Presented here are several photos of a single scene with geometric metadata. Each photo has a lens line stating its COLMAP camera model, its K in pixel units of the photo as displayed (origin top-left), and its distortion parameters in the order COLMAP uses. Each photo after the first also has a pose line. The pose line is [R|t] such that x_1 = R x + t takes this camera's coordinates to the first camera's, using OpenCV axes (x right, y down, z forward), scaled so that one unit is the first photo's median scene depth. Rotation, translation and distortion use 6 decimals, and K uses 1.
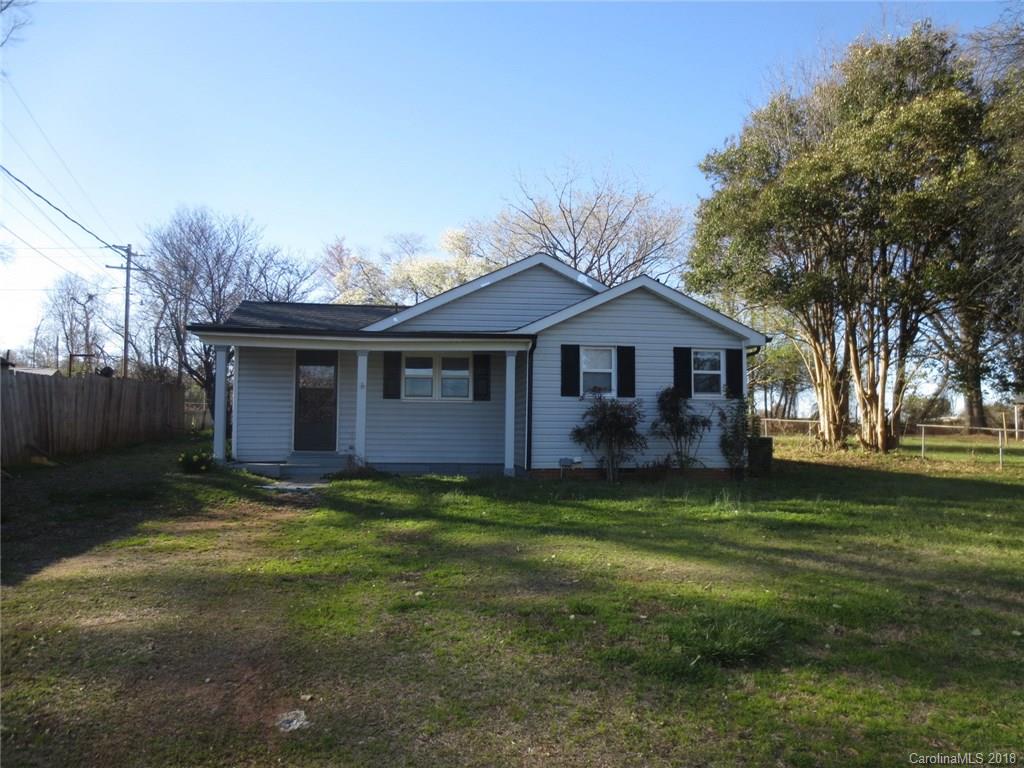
lens RADIAL K [[722.5, 0, 510.5], [0, 722.5, 379.9], [0, 0, 1]] dist [-0.036847, 0.011385]
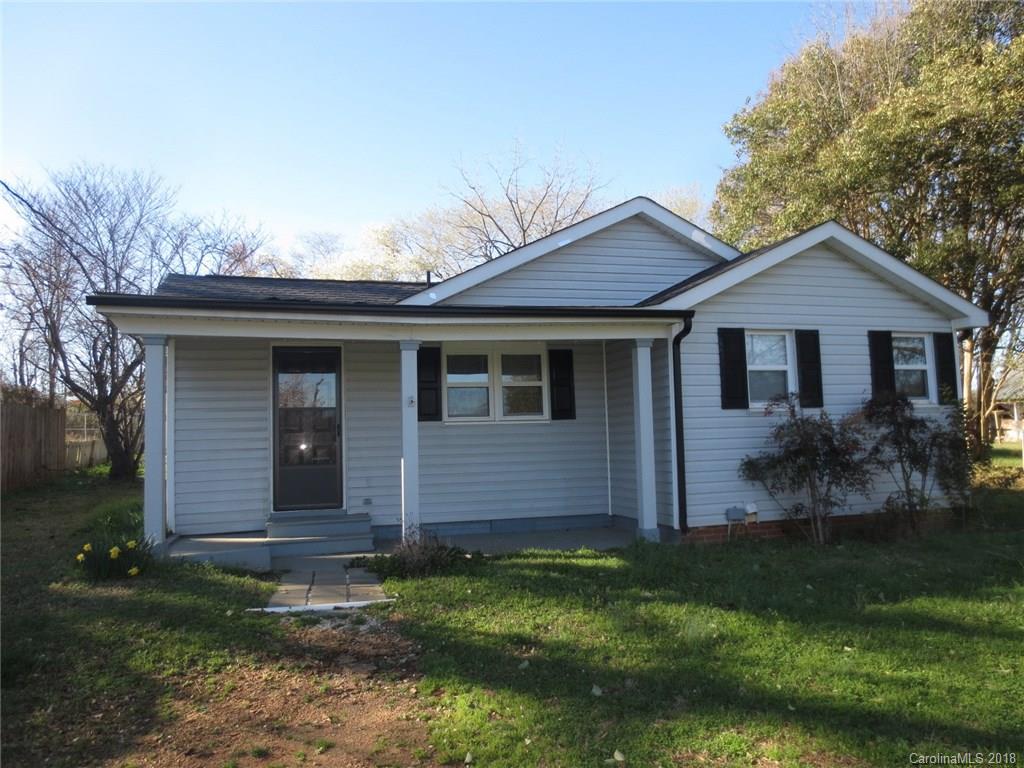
lens RADIAL K [[722.5, 0, 513.0], [0, 722.5, 383.7], [0, 0, 1]] dist [-0.036847, 0.011385]
pose [[0.989144, -0.024099, 0.144958, -0.197458], [0.025780, 0.999620, -0.009731, 0.001598], [-0.144669, 0.013363, 0.989390, 0.392748]]
